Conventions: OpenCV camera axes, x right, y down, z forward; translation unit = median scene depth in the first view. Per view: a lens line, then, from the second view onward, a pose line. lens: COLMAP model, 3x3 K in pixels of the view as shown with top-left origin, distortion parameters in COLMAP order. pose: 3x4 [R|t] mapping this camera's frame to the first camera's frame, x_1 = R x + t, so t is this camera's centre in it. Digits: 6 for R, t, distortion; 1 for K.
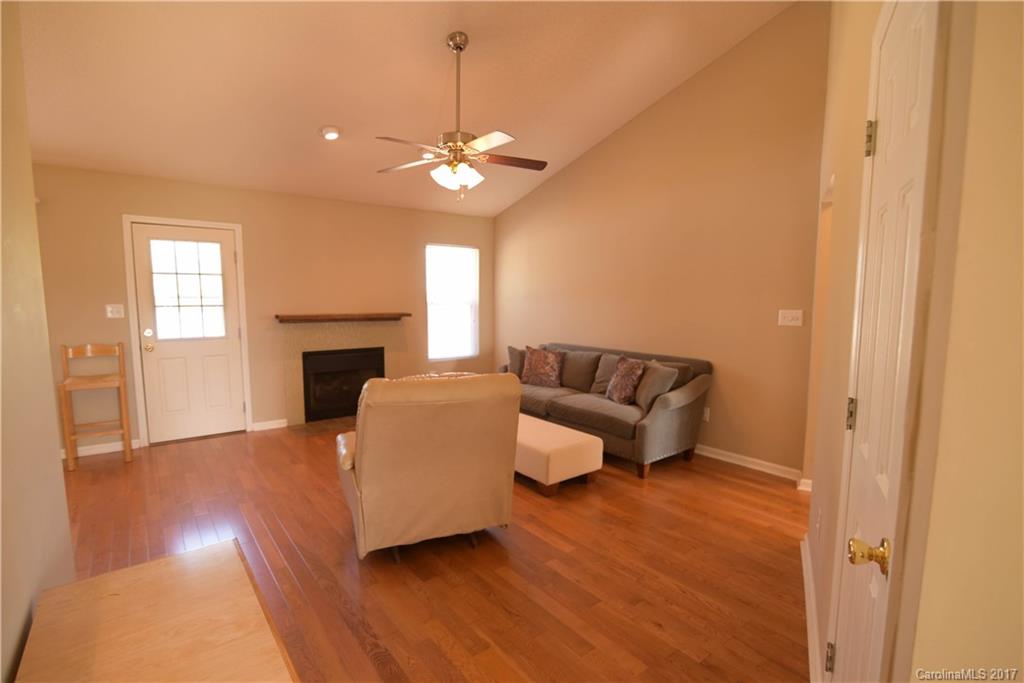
lens RADIAL K [[481.0, 0, 509.6], [0, 481.0, 347.6], [0, 0, 1]] dist [-0.015094, 0.000158]
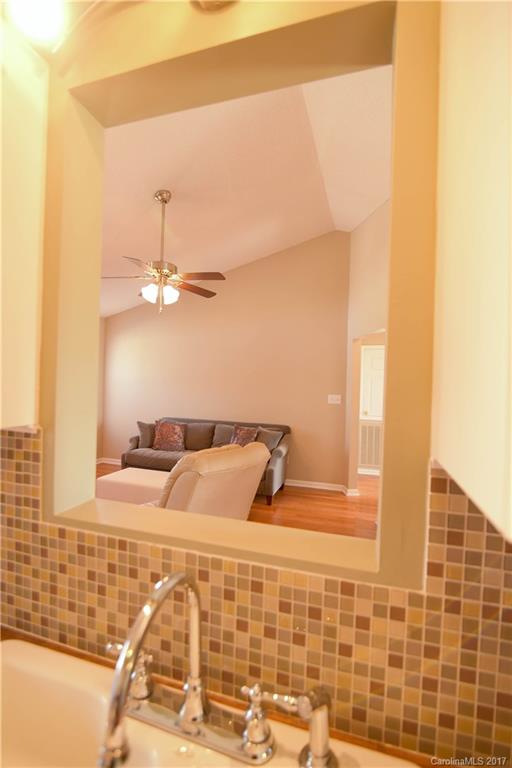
lens RADIAL K [[357.6, 0, 257.3], [0, 357.6, 386.4], [0, 0, 1]] dist [-0.017754, -0.000074]
pose [[0.824149, 0.013896, 0.566202, -0.331576], [0.033779, 0.996713, -0.073630, -0.017733], [-0.565364, 0.079807, 0.820971, 0.051520]]
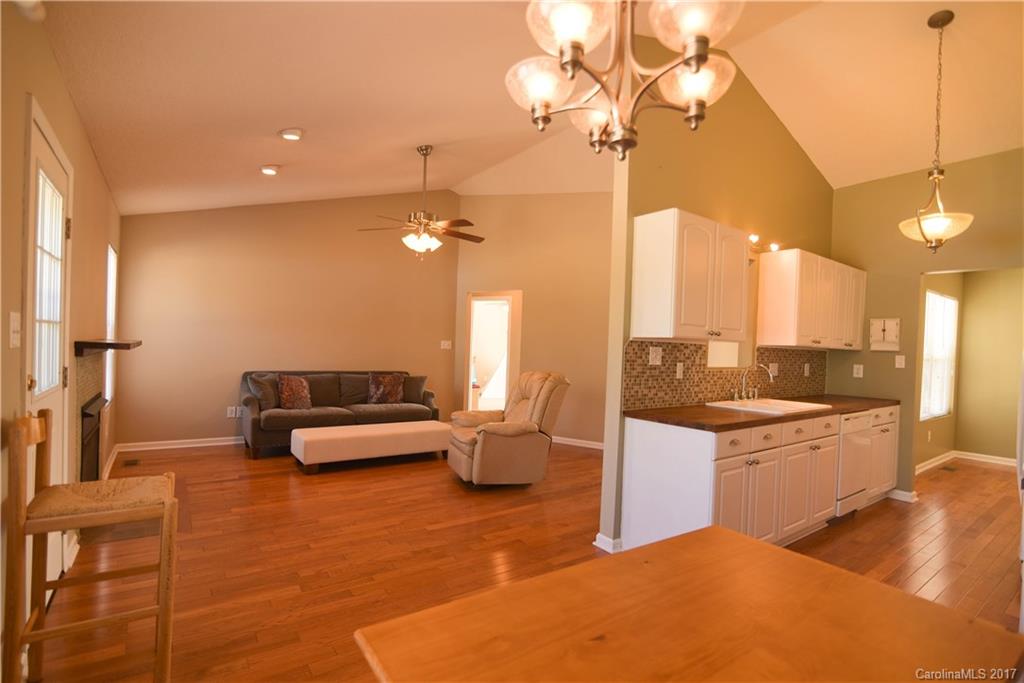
lens RADIAL K [[481.0, 0, 509.6], [0, 481.0, 347.6], [0, 0, 1]] dist [-0.015094, 0.000158]
pose [[0.039671, -0.006148, 0.999194, -1.123028], [0.070521, 0.997505, 0.003337, -0.031855], [-0.996721, 0.070331, 0.040005, 0.538950]]
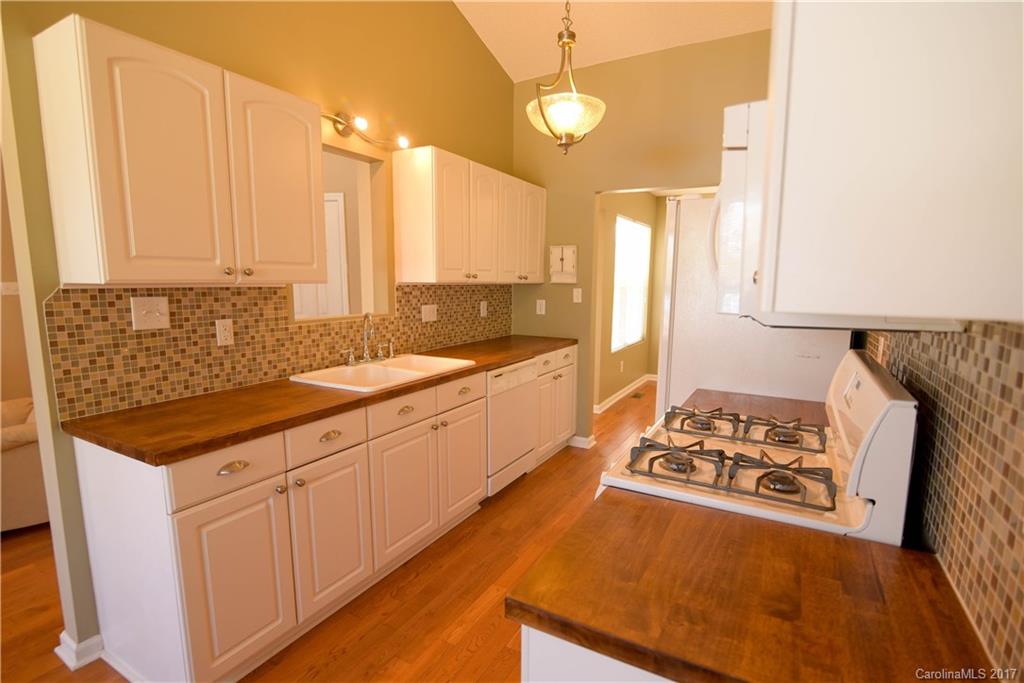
lens RADIAL K [[494.1, 0, 512.0], [0, 494.1, 341.5], [0, 0, 1]] dist [-0.017076, -0.000542]
pose [[-0.376919, -0.122758, 0.918076, -0.899787], [0.086943, 0.982113, 0.167016, -0.020637], [-0.922157, 0.142772, -0.359504, 0.224026]]
